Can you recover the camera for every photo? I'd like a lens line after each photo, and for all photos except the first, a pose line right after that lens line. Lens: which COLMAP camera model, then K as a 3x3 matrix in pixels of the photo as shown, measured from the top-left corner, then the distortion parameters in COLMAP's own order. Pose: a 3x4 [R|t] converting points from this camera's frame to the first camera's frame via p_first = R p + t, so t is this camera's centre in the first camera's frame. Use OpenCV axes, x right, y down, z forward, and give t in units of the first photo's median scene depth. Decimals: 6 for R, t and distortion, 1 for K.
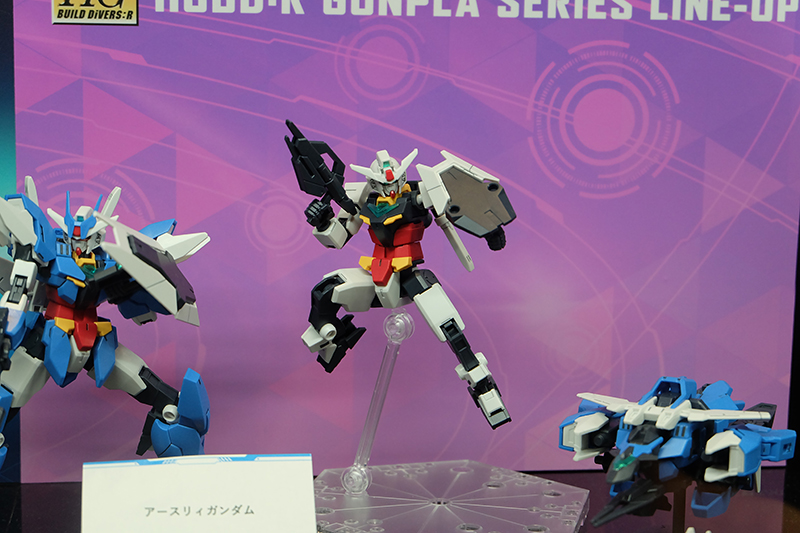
lens RADIAL K [[1702.9, 0, 397.4], [0, 1702.9, 270.4], [0, 0, 1]] dist [0.065329, 0.000000]
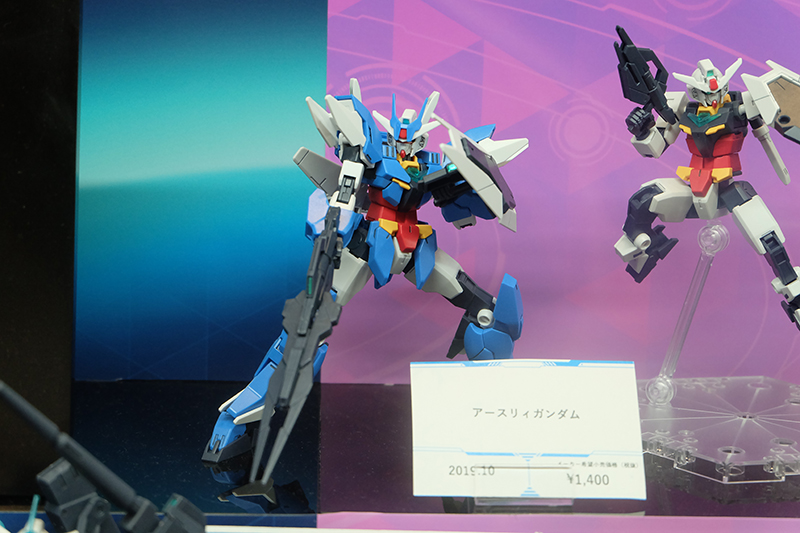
lens RADIAL K [[1702.9, 0, 401.9], [0, 1702.9, 262.5], [0, 0, 1]] dist [0.065329, 0.000000]
pose [[0.996617, 0.028471, -0.077103, -0.105049], [-0.025618, 0.998959, 0.037745, 0.014514], [0.078097, -0.035642, 0.996308, -0.005022]]
